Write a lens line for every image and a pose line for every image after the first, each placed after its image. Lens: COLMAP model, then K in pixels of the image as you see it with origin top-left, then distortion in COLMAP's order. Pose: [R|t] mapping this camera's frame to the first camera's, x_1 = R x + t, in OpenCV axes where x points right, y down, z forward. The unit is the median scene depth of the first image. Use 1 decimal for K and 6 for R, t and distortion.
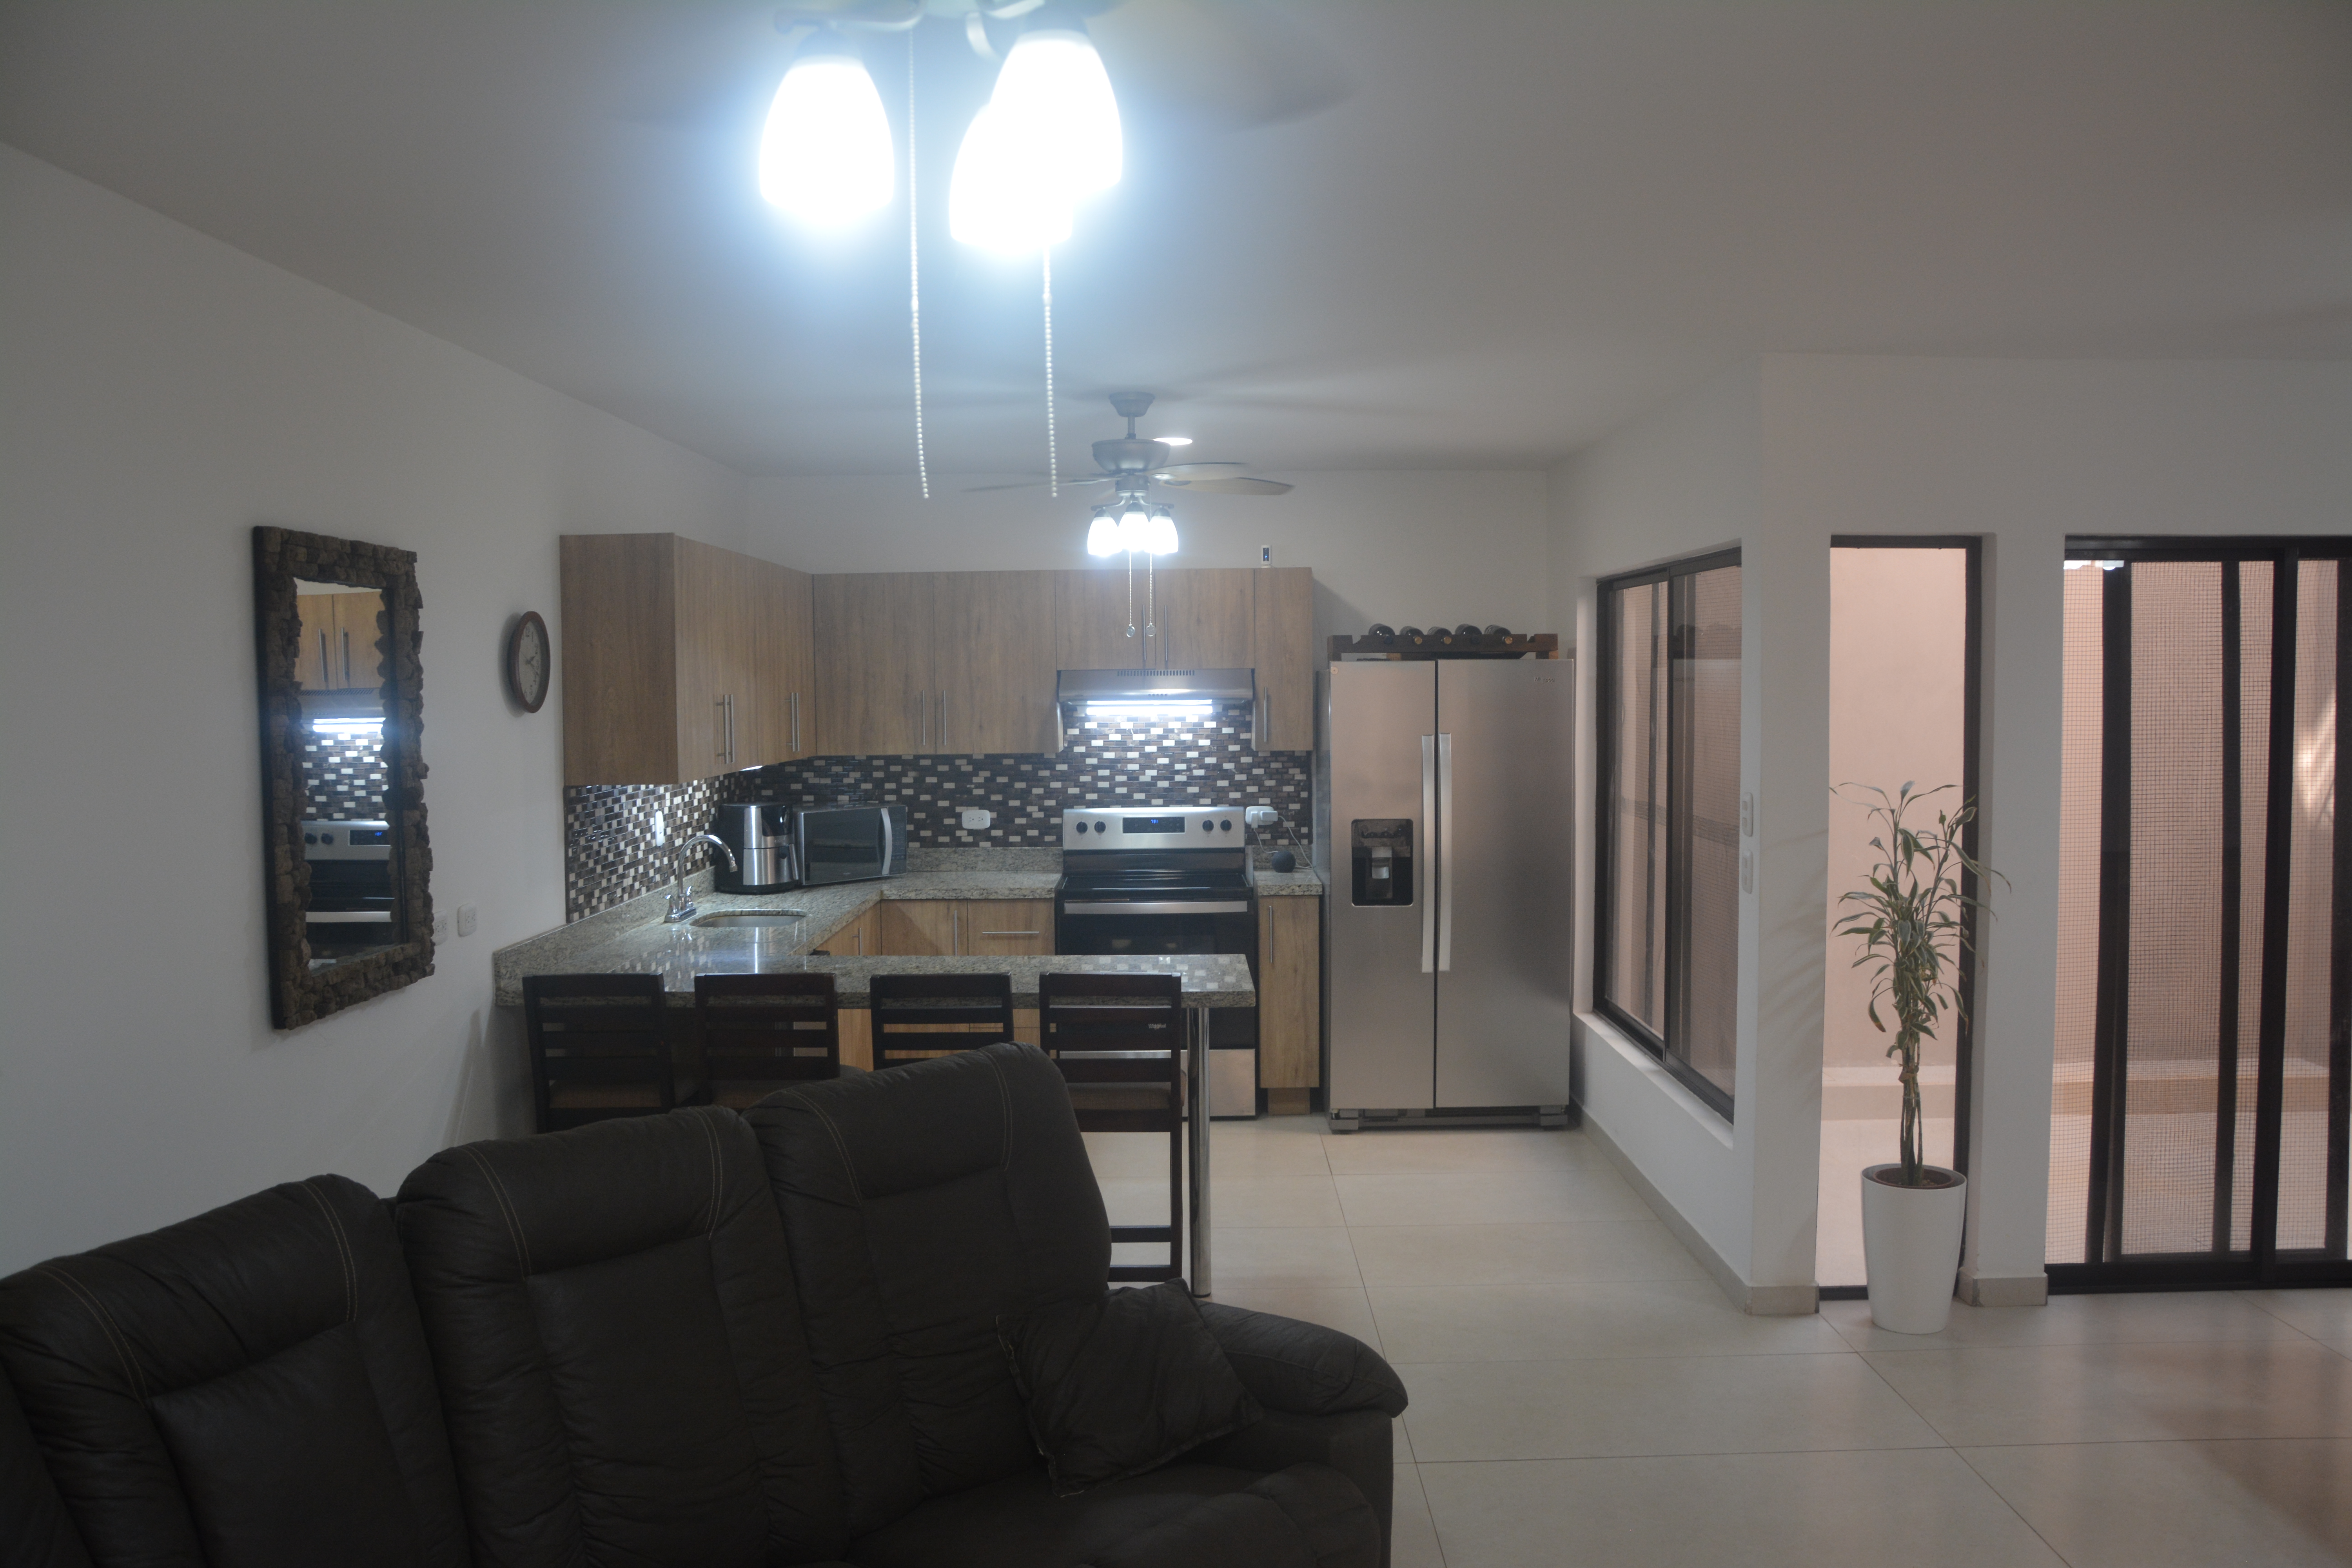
lens RADIAL K [[1860.8, 0, 1176.0], [0, 1860.8, 784.0], [0, 0, 1]] dist [-0.176731, 0.141444]
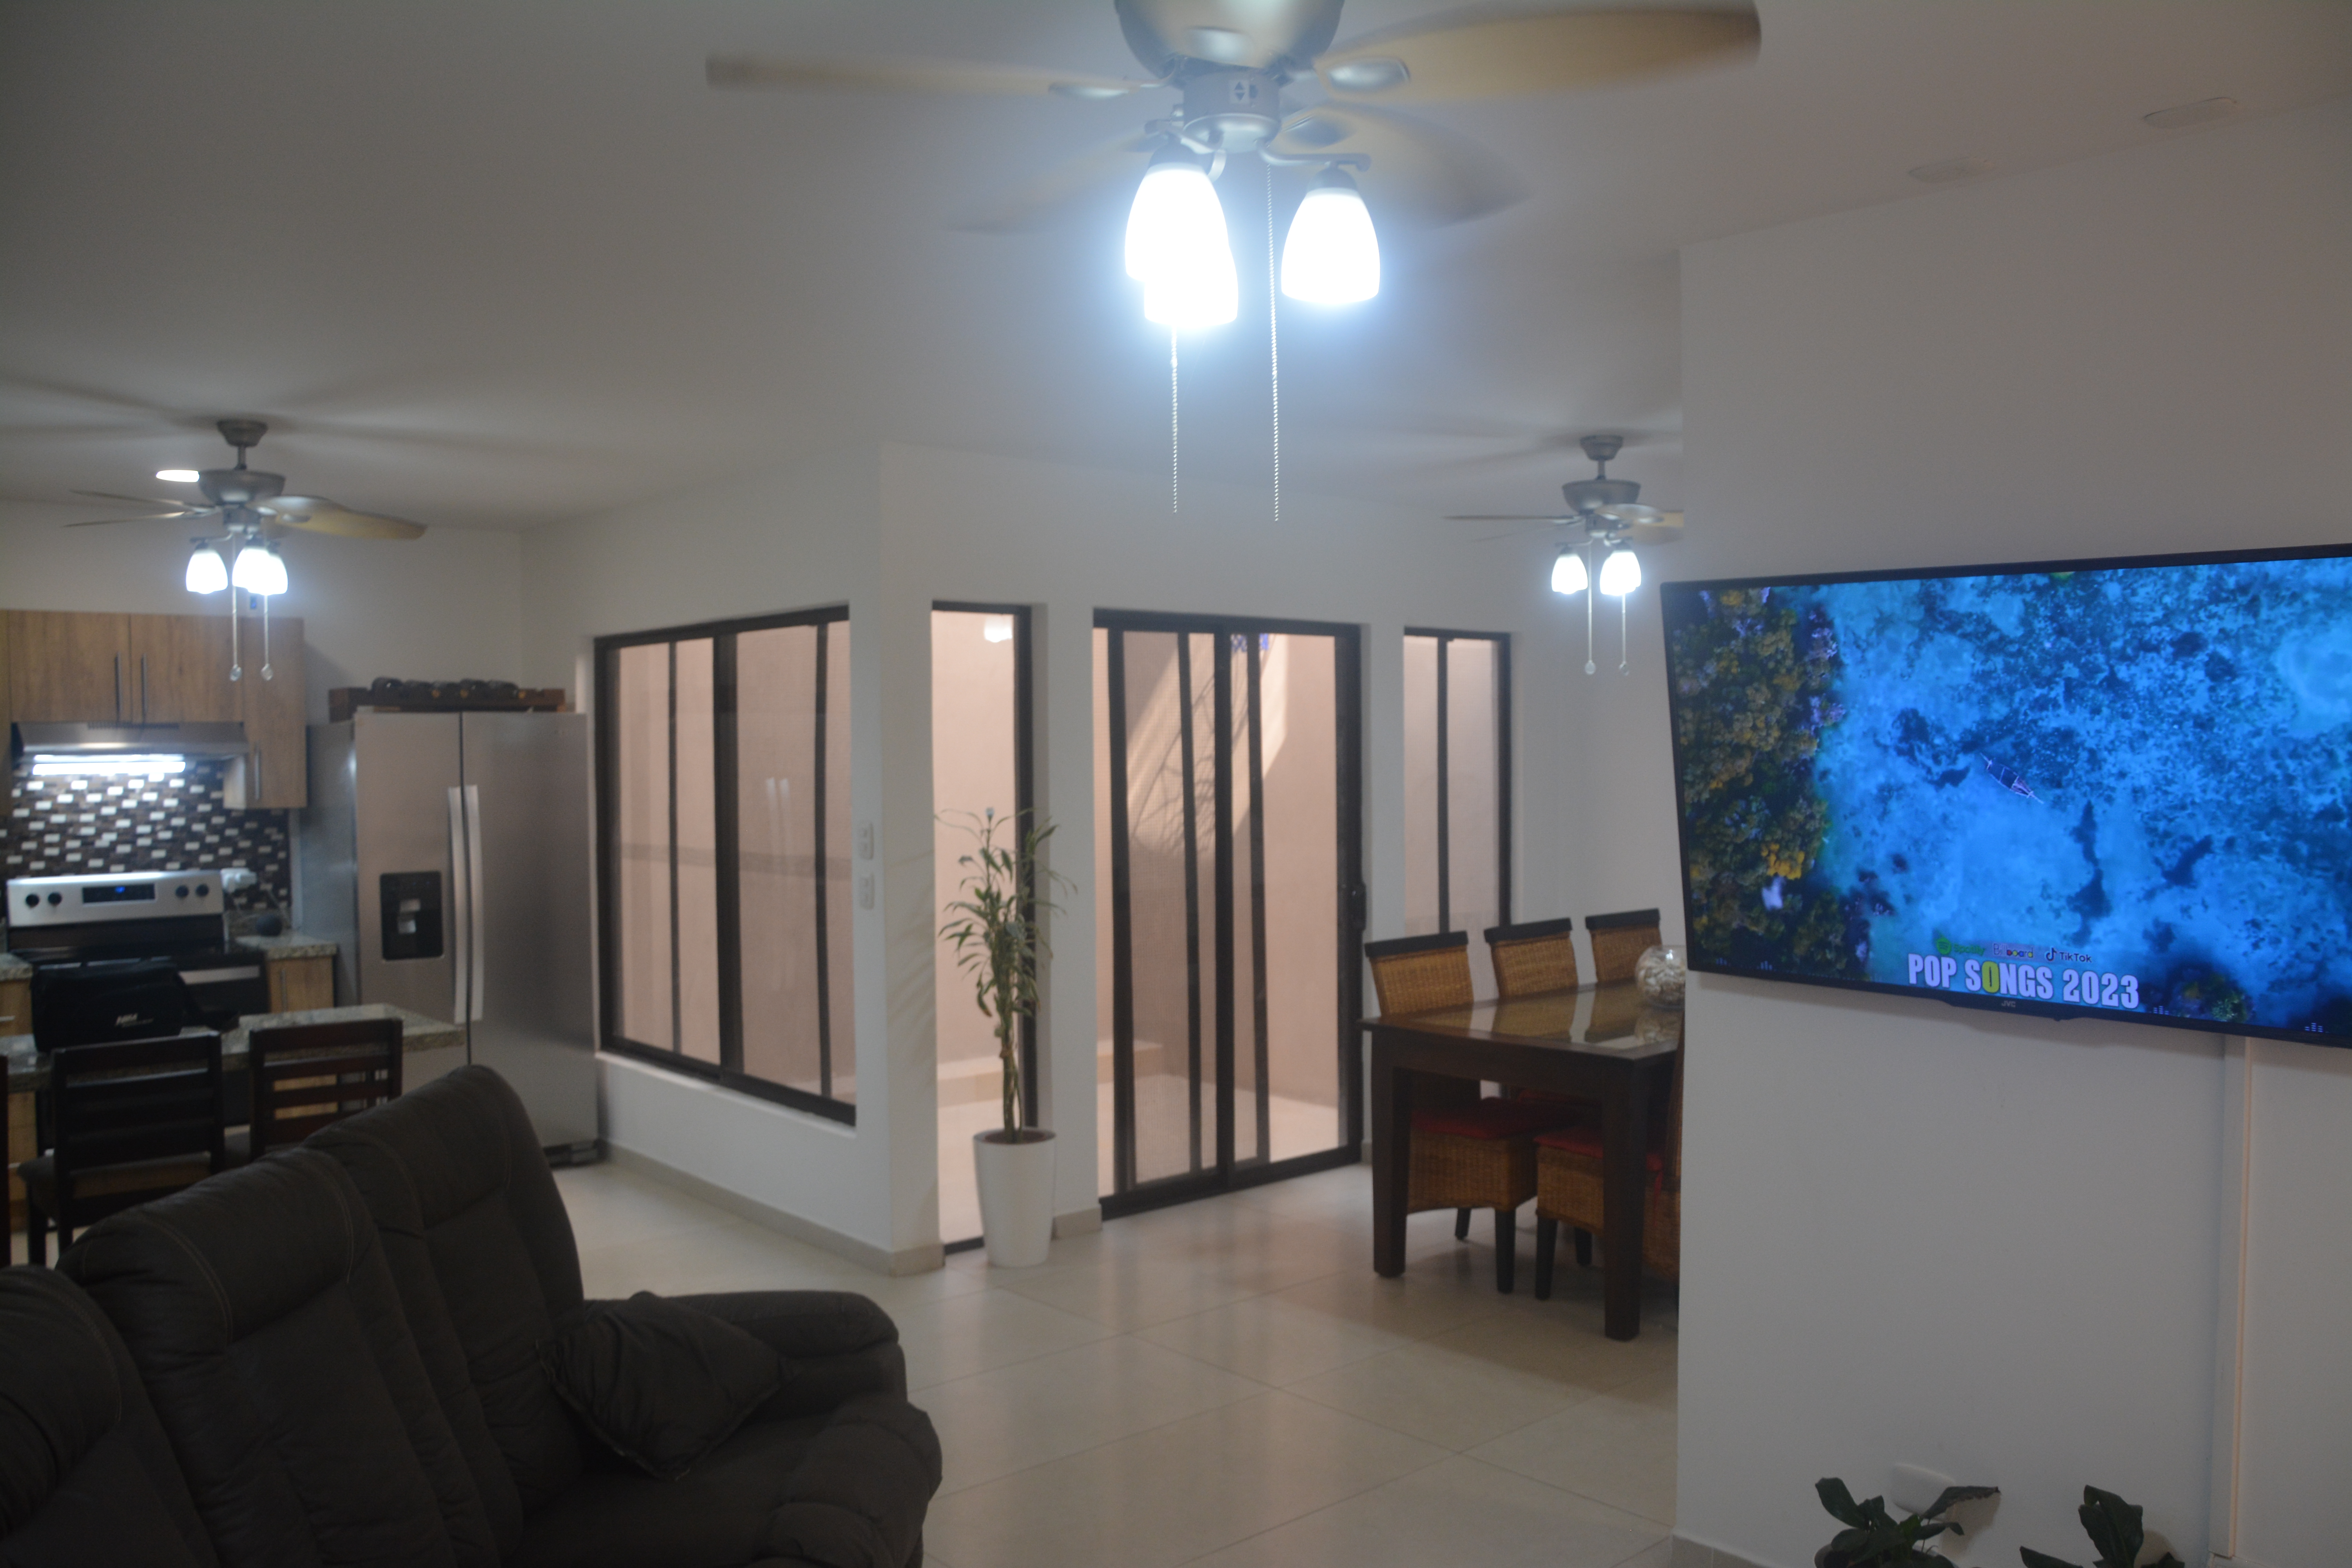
lens RADIAL K [[1829.1, 0, 1176.0], [0, 1829.1, 784.0], [0, 0, 1]] dist [-0.146961, 0.101761]
pose [[0.744367, -0.012822, 0.667647, -0.212725], [0.042018, 0.998734, -0.027666, 0.014839], [-0.666447, 0.048647, 0.743964, 0.013583]]
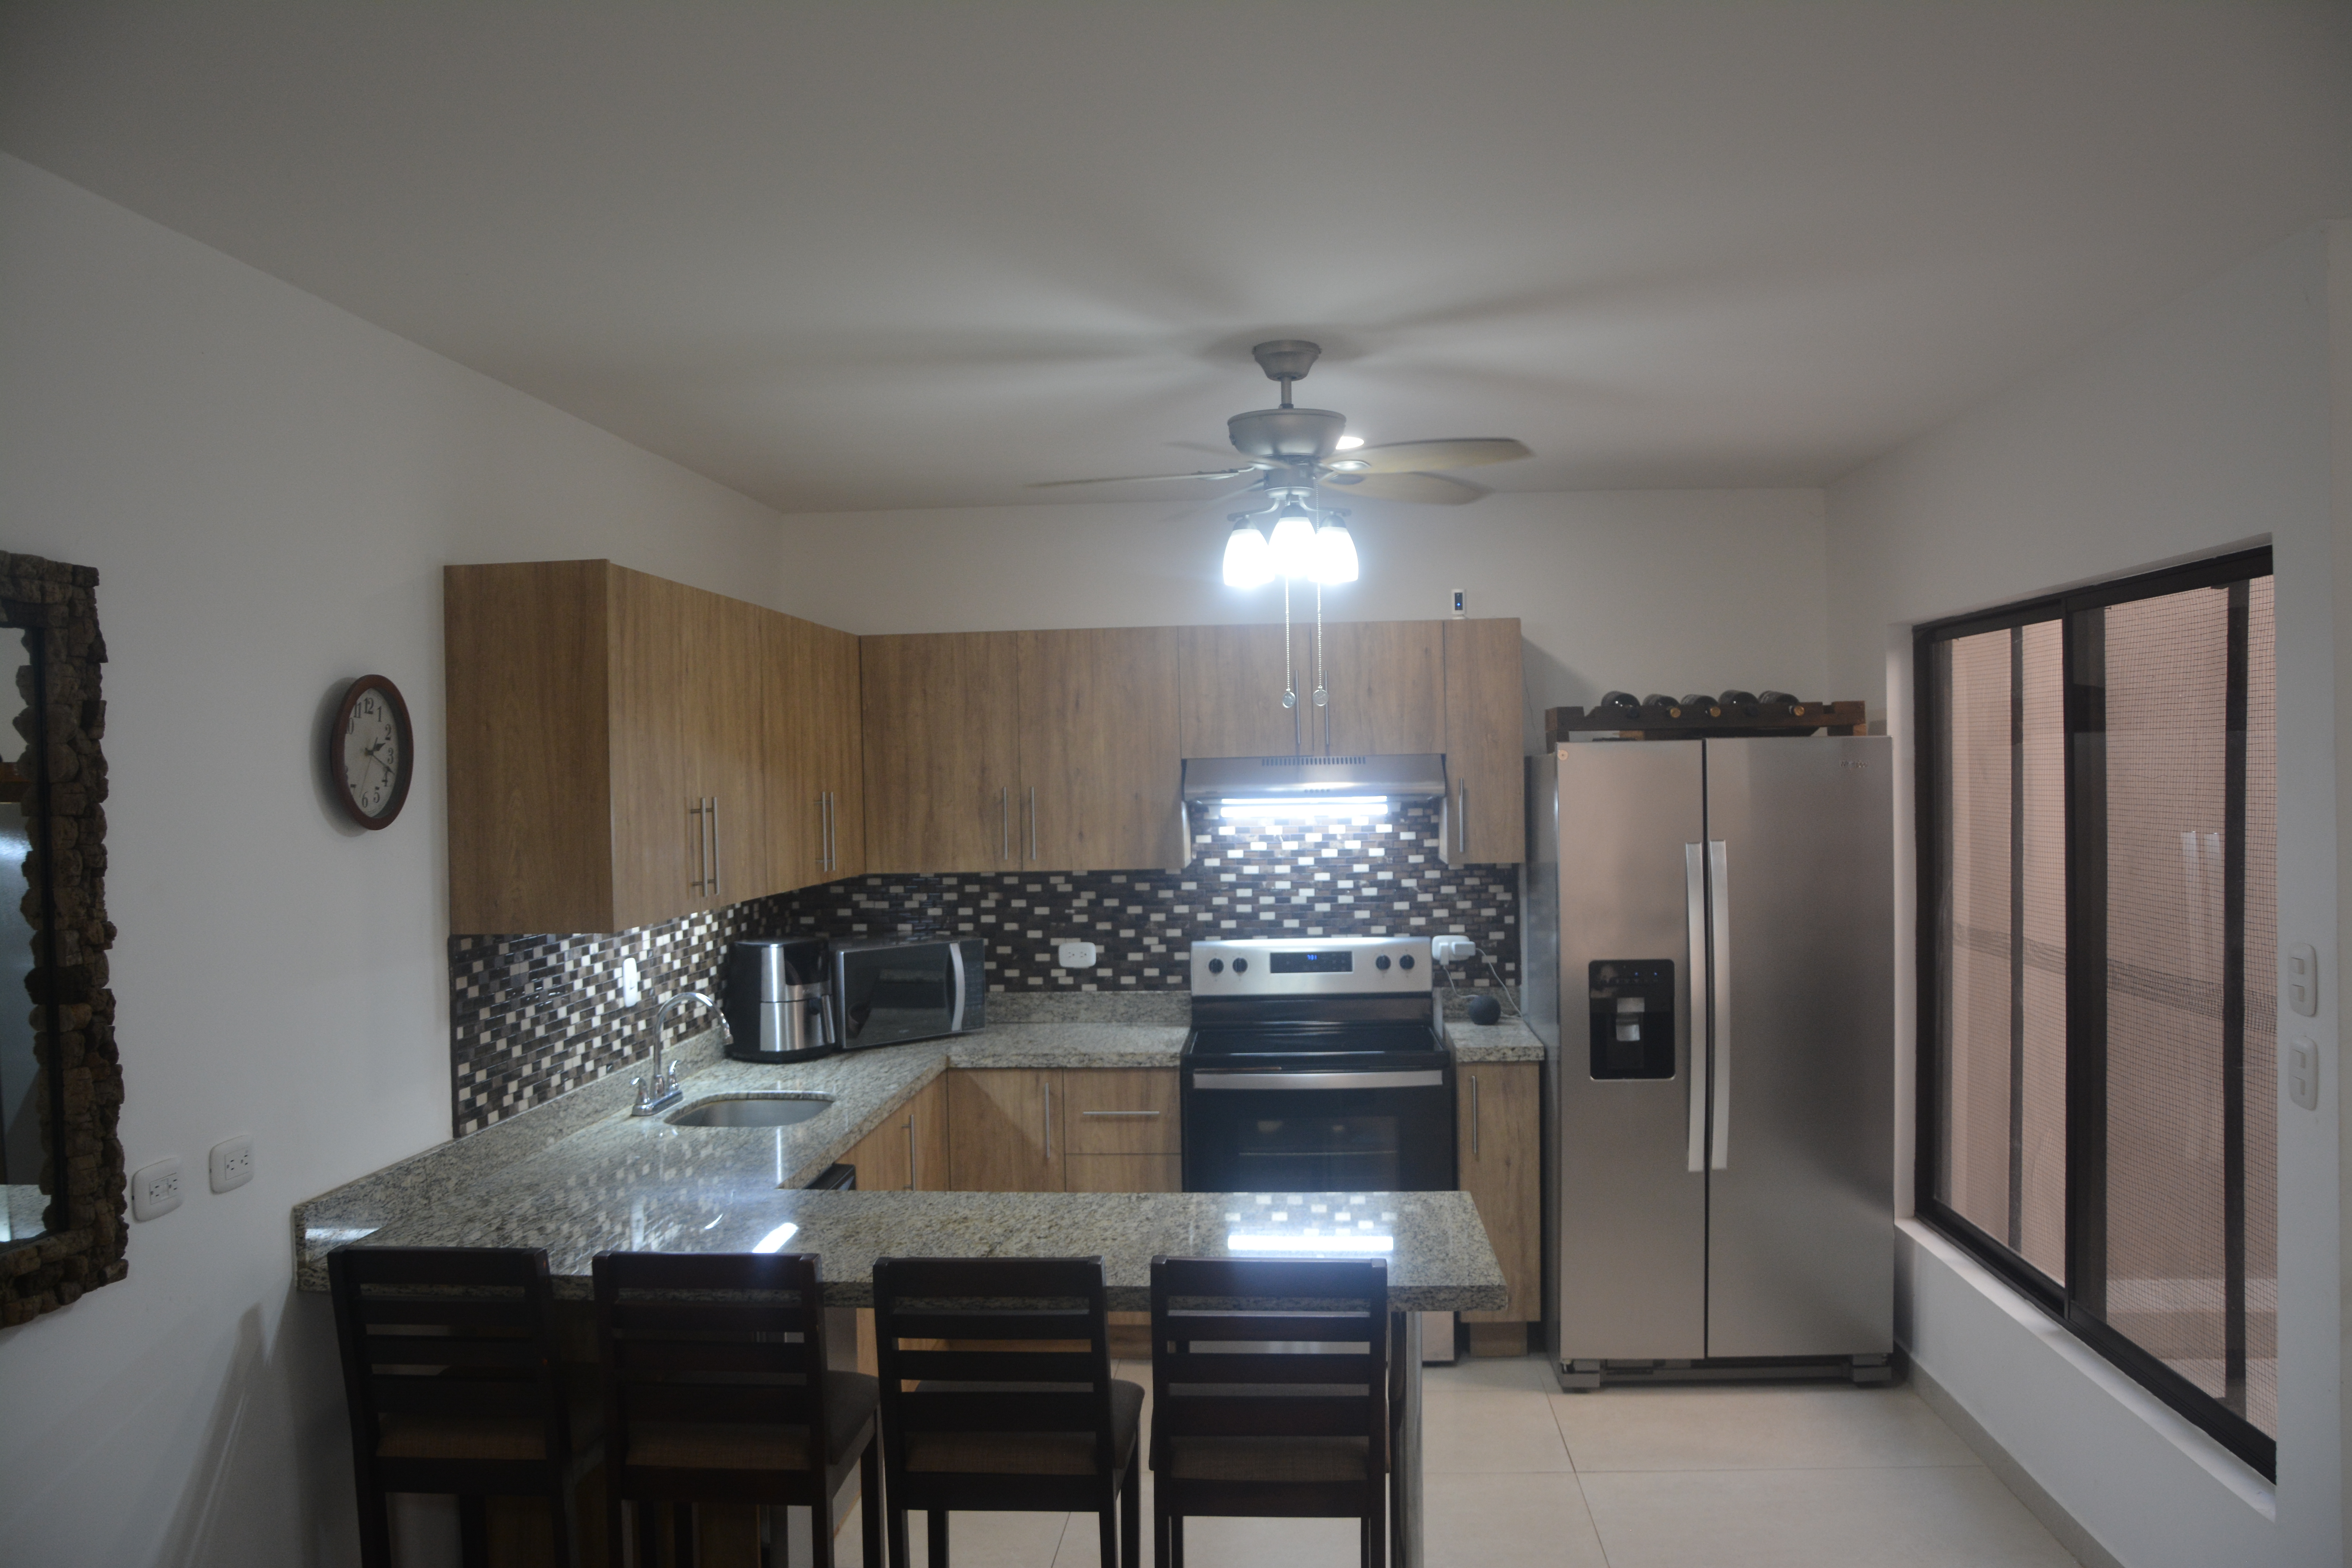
lens RADIAL K [[1829.1, 0, 1176.0], [0, 1829.1, 784.0], [0, 0, 1]] dist [-0.146961, 0.101761]
pose [[0.997537, -0.009871, -0.069445, -0.015443], [0.006584, 0.998854, -0.047402, -0.016471], [0.069833, 0.046828, 0.996459, 0.271145]]
